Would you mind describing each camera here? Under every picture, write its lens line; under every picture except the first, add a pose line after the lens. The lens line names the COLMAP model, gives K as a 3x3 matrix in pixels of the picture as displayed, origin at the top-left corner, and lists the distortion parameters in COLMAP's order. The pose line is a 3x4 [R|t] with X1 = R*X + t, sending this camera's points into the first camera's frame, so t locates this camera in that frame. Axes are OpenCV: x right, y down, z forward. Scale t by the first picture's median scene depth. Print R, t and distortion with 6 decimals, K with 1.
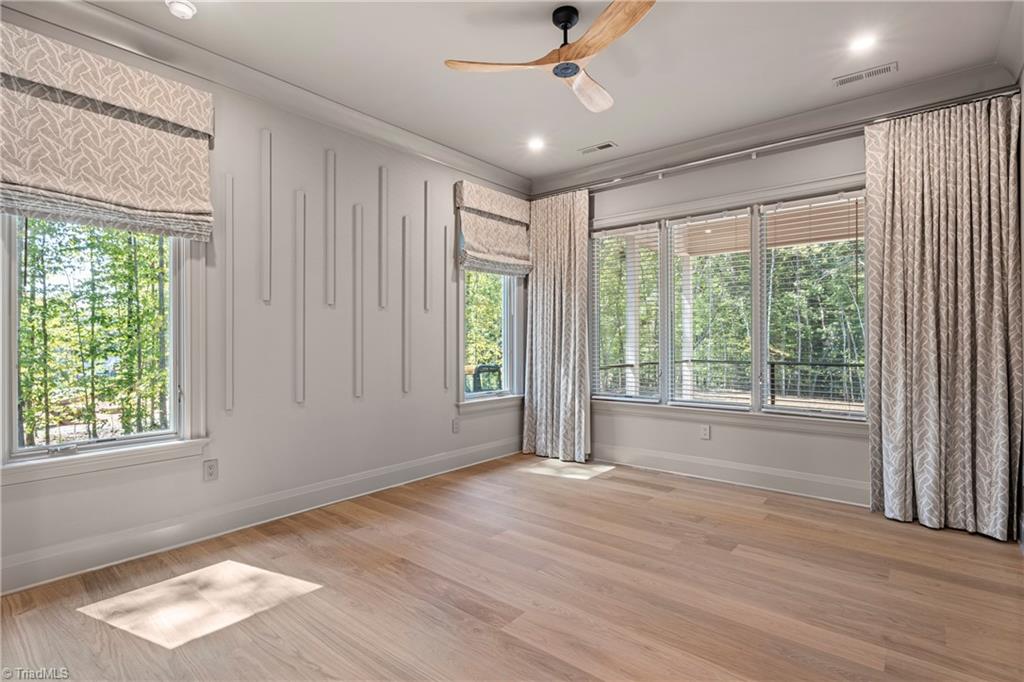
lens RADIAL K [[497.2, 0, 512.0], [0, 497.2, 341.0], [0, 0, 1]] dist [0.000004, -0.000002]
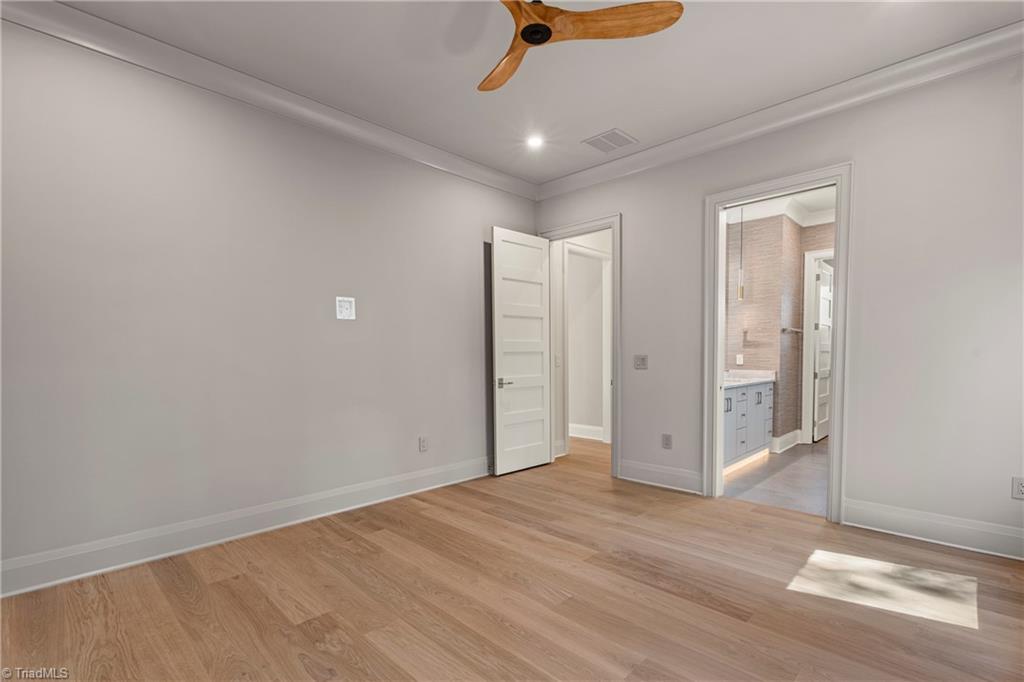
lens RADIAL K [[454.9, 0, 512.0], [0, 454.9, 341.0], [0, 0, 1]] dist [0.000986, 0.000156]
pose [[-0.996329, 0.007862, 0.085247, 0.085854], [0.005855, 0.999701, -0.023761, 0.007587], [-0.085409, -0.023175, -0.996076, 1.828086]]
